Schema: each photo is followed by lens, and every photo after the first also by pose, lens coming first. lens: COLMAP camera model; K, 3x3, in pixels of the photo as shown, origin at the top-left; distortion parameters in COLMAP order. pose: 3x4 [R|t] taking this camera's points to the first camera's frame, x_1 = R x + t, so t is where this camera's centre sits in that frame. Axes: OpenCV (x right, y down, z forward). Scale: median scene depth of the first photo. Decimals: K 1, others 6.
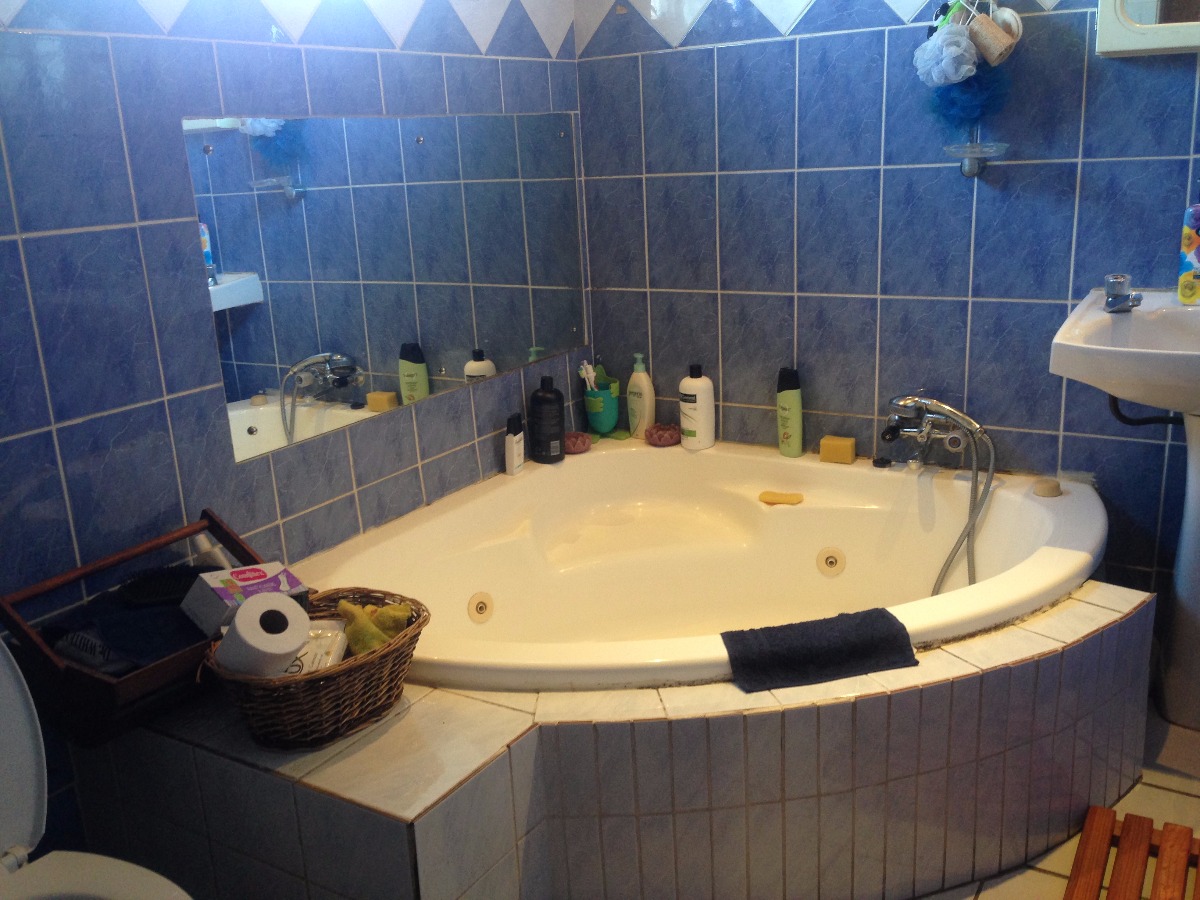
lens RADIAL K [[1086.4, 0, 588.7], [0, 1086.4, 455.9], [0, 0, 1]] dist [0.098312, -0.155964]
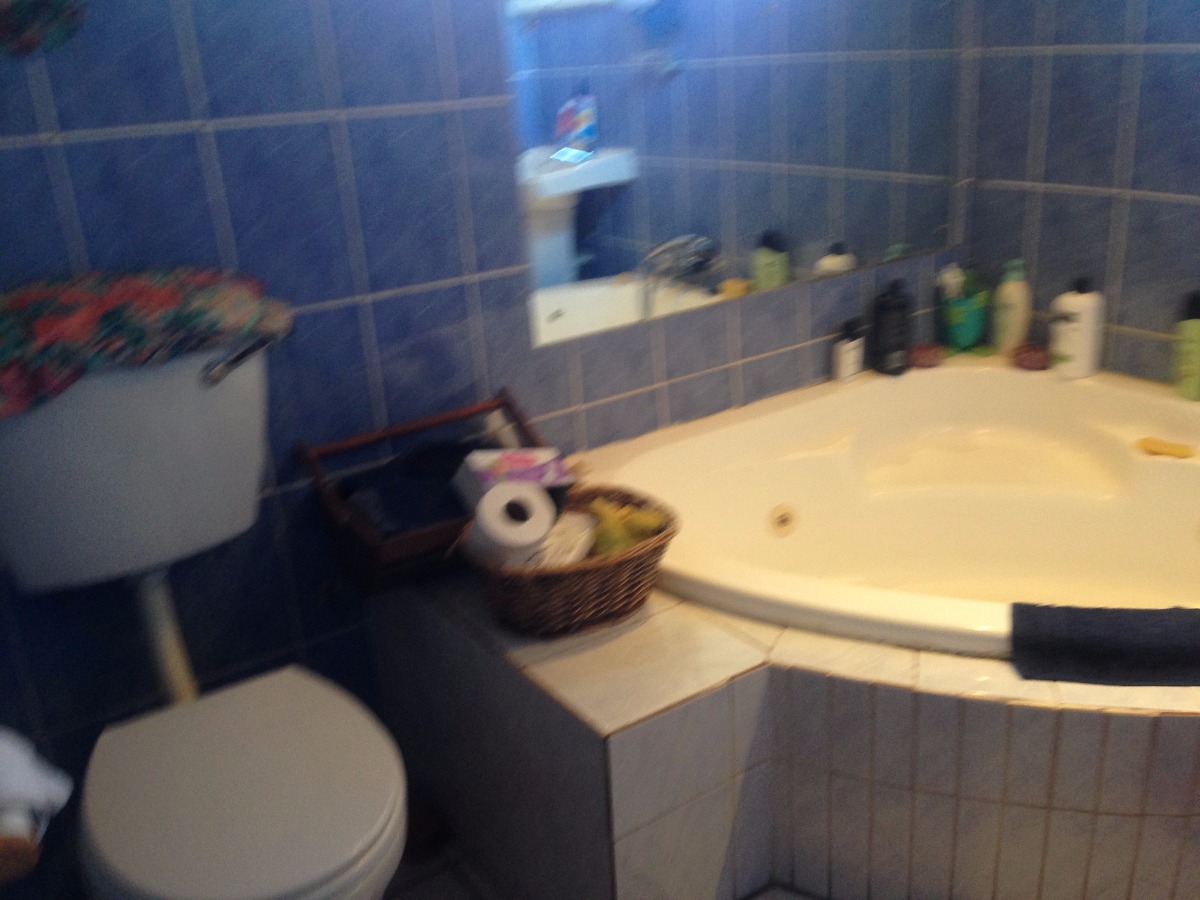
lens RADIAL K [[1076.4, 0, 600.0], [0, 1076.4, 450.0], [0, 0, 1]] dist [0.050707, -0.006700]
pose [[0.921092, 0.139786, -0.363387, 0.086152], [-0.099518, 0.986851, 0.127363, -0.024864], [0.376412, -0.081150, 0.922891, 0.071698]]
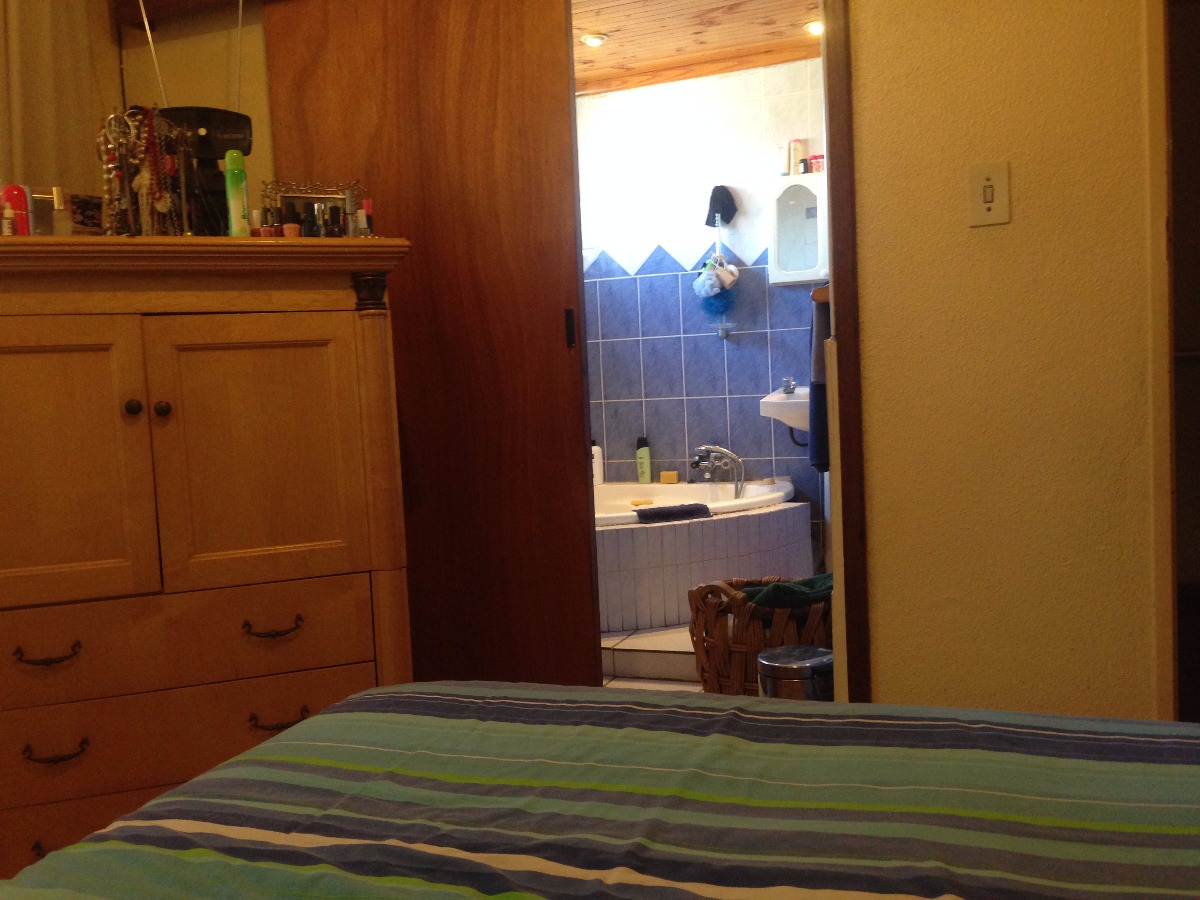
lens RADIAL K [[1086.4, 0, 588.7], [0, 1086.4, 455.9], [0, 0, 1]] dist [0.098312, -0.155964]
pose [[0.983664, -0.008665, 0.179808, -0.280498], [0.047573, 0.975844, -0.213227, 0.392209], [-0.173617, 0.218298, 0.960314, -0.903827]]
